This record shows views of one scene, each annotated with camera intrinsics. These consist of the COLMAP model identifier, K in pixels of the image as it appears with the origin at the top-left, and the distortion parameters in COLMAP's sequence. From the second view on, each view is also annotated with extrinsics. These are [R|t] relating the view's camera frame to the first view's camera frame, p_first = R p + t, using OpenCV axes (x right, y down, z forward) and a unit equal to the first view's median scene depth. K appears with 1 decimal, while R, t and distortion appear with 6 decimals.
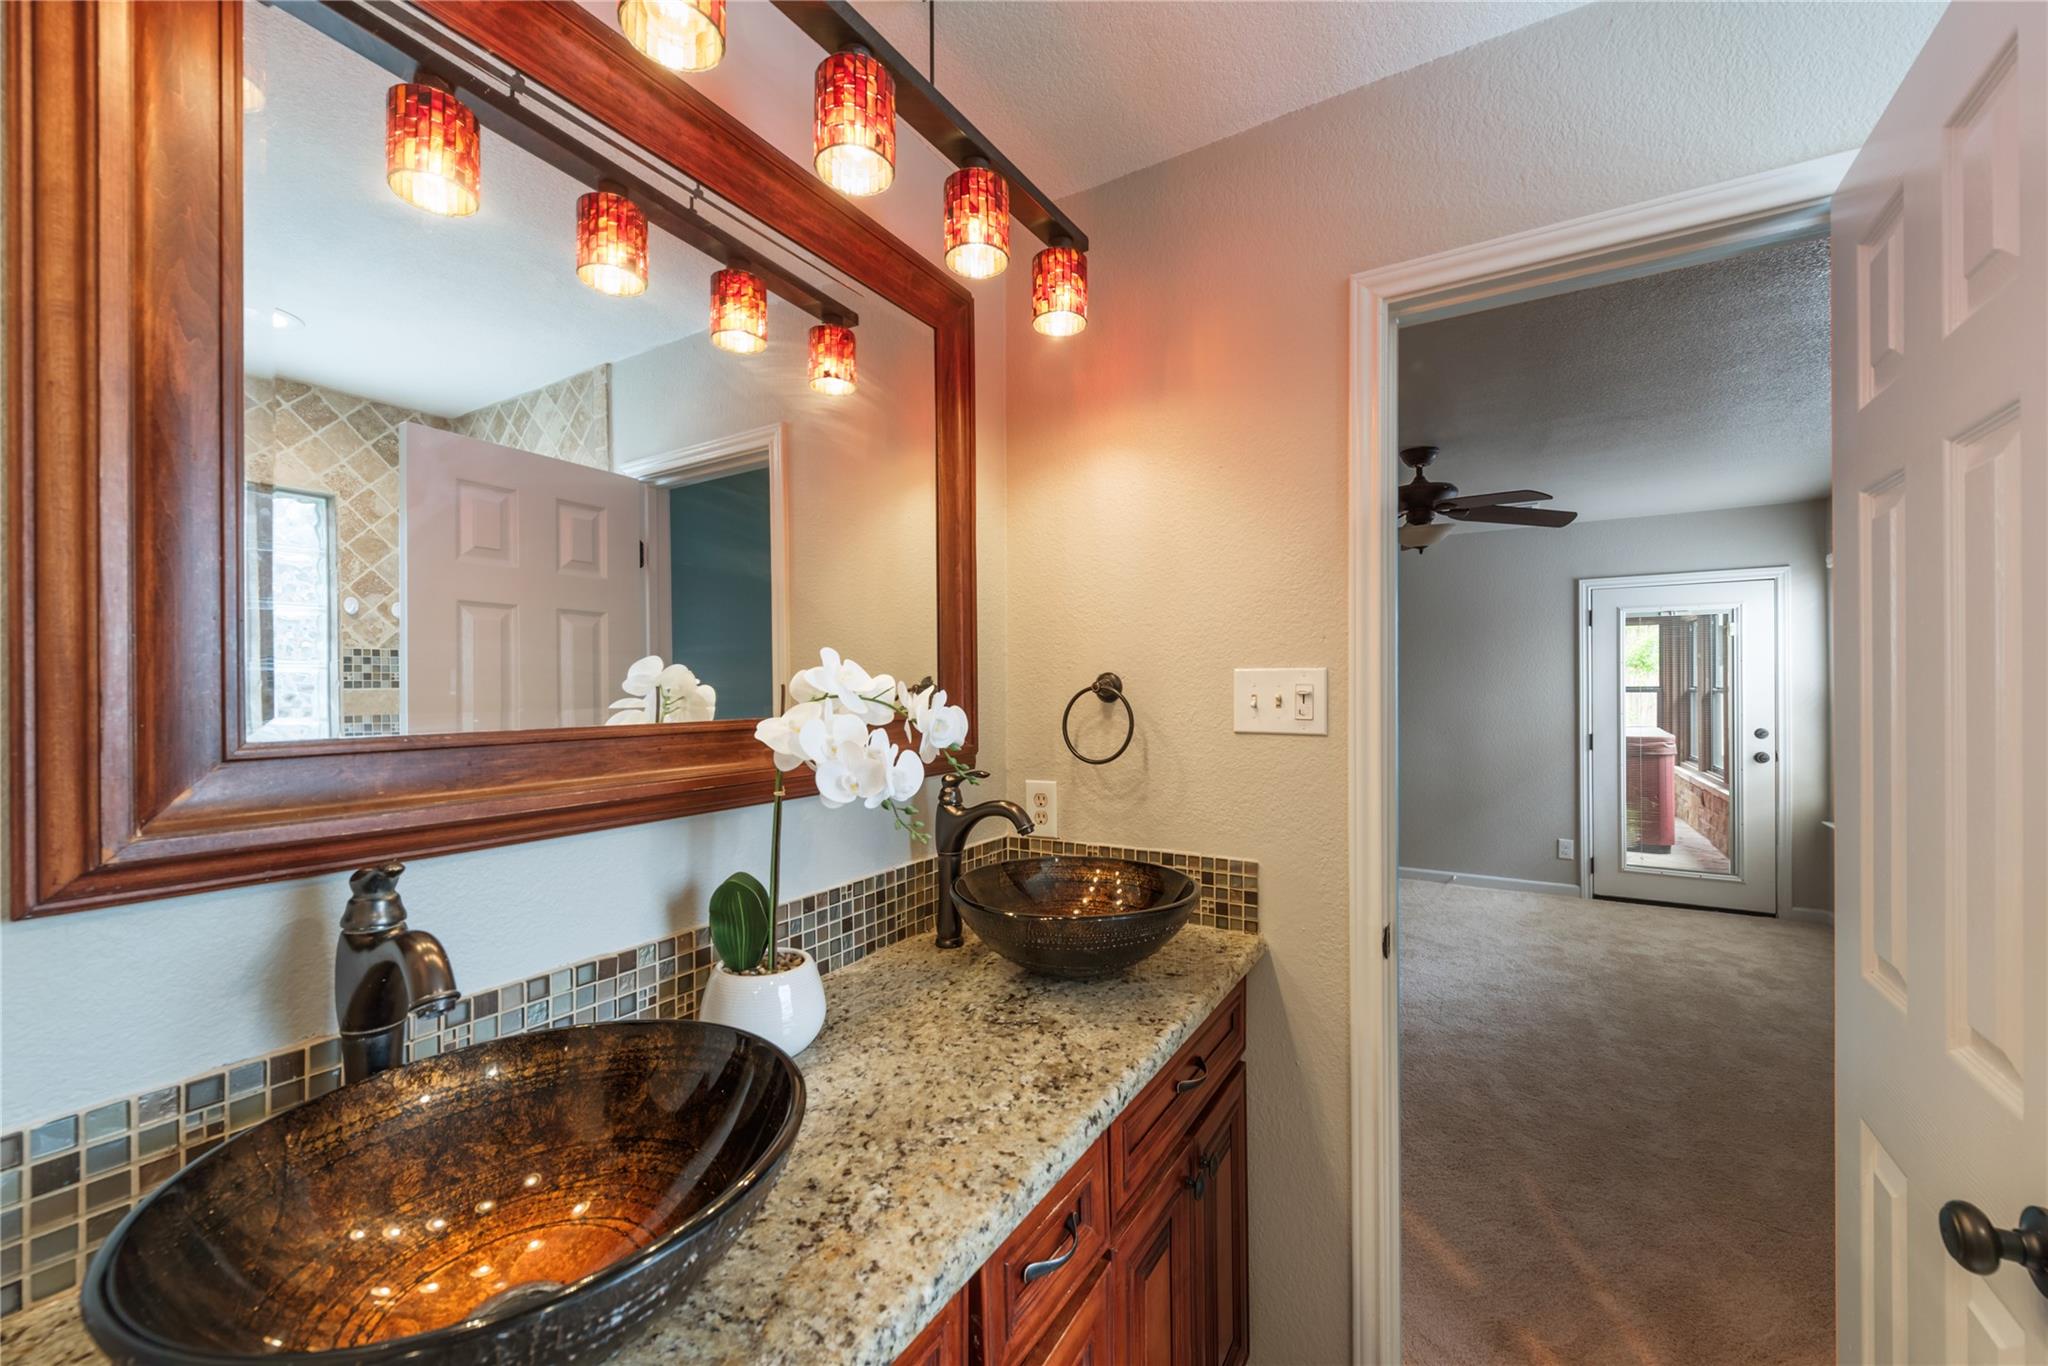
lens RADIAL K [[800.6, 0, 1033.2], [0, 800.6, 685.6], [0, 0, 1]] dist [0.001824, -0.000013]
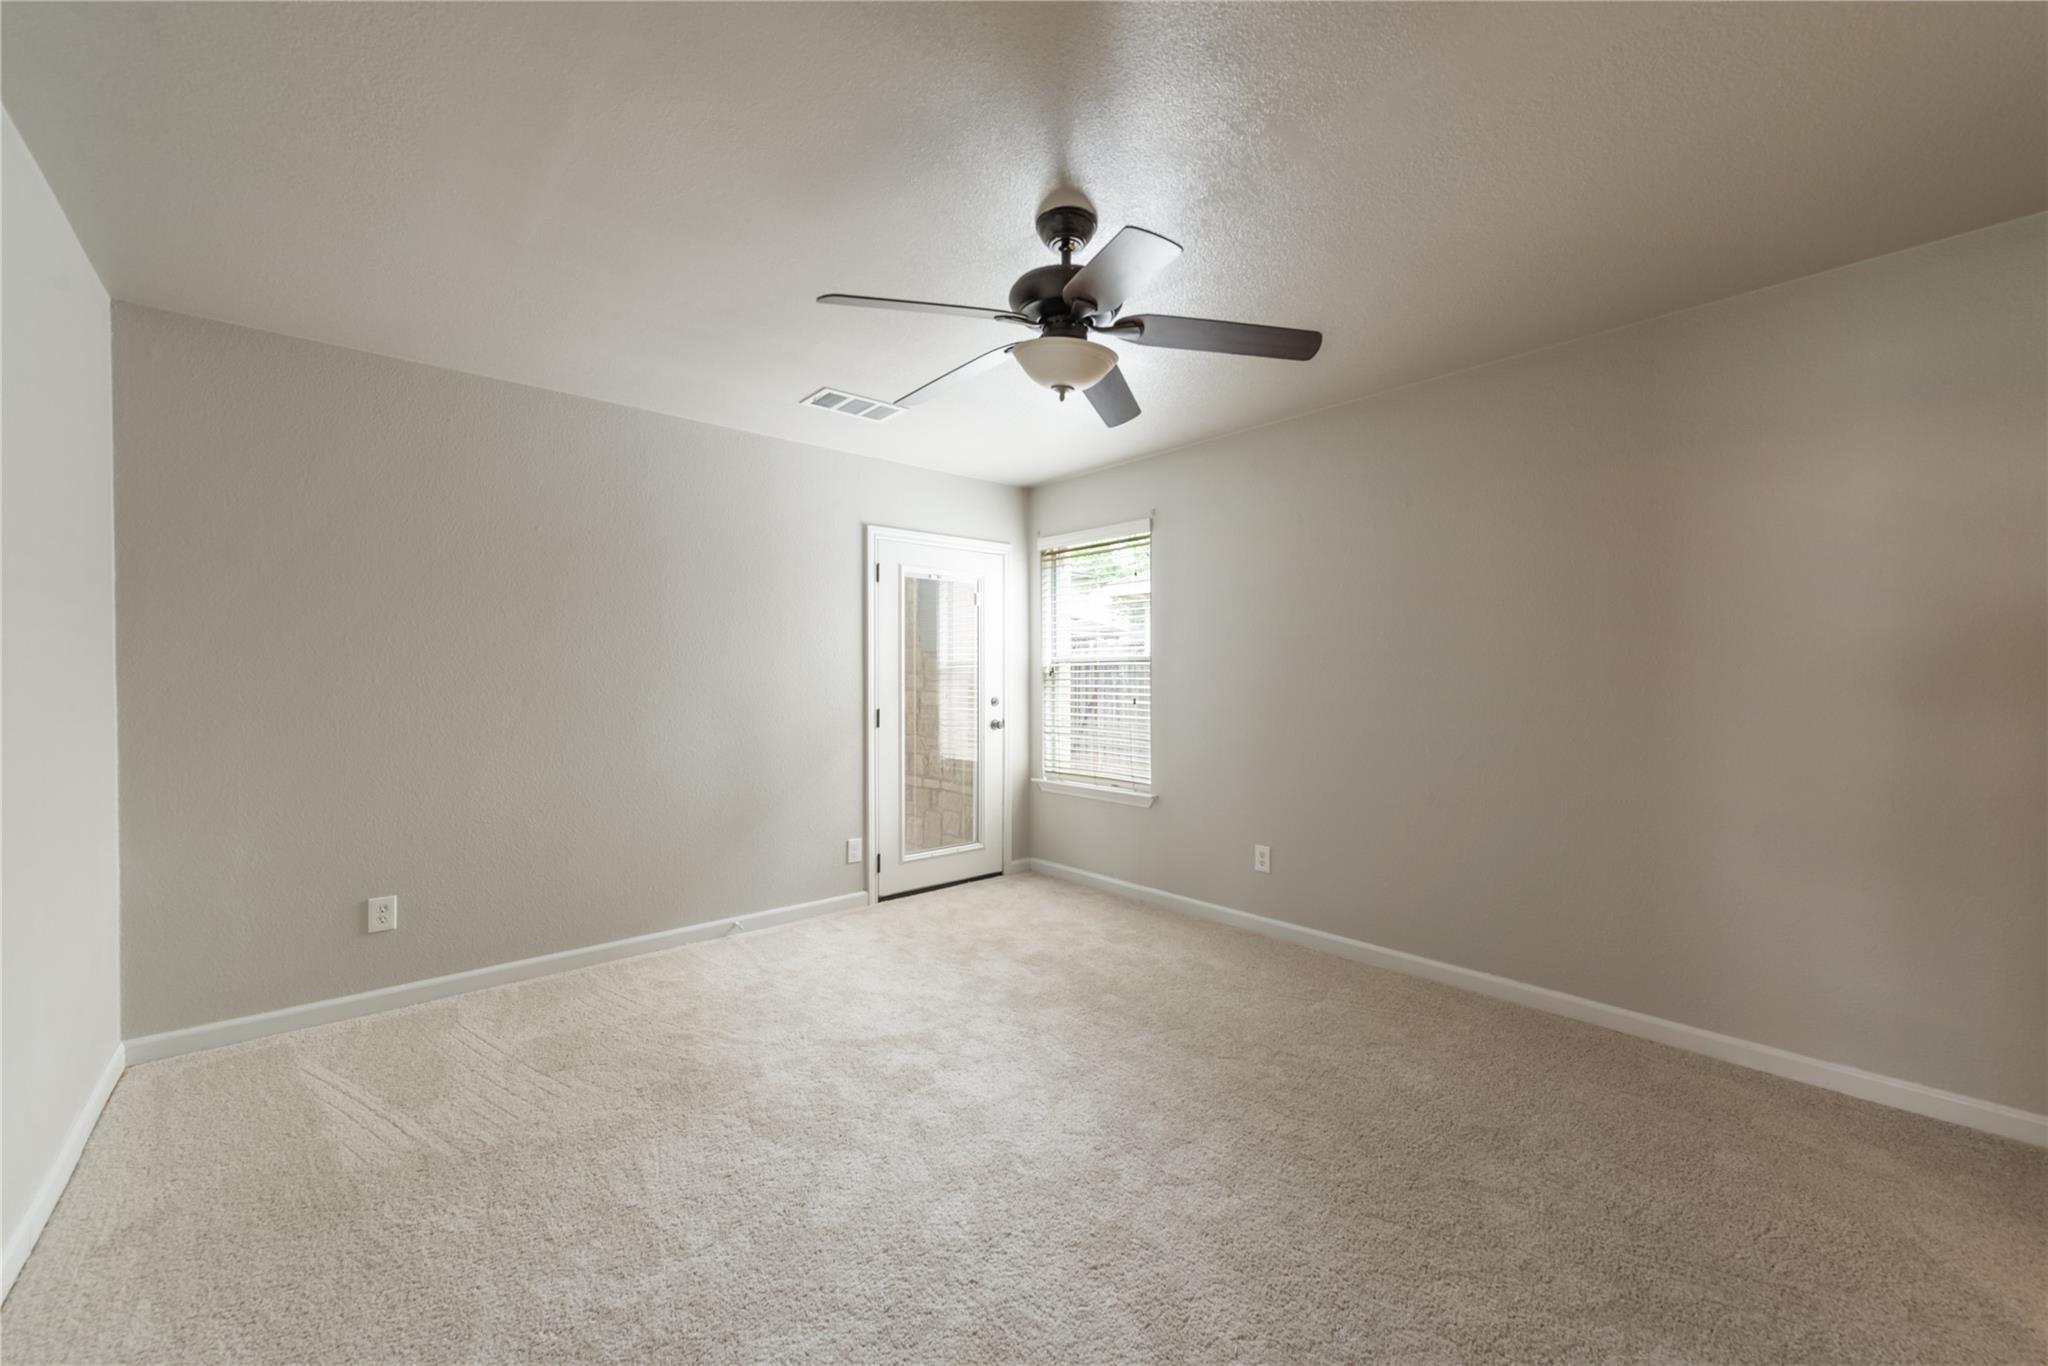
lens RADIAL K [[800.6, 0, 1033.2], [0, 800.6, 685.6], [0, 0, 1]] dist [0.001824, -0.000013]
pose [[0.305644, -0.006318, 0.952125, -0.098400], [-0.003281, 0.999965, 0.007689, 0.045342], [-0.952140, -0.005474, 0.305613, 0.933435]]
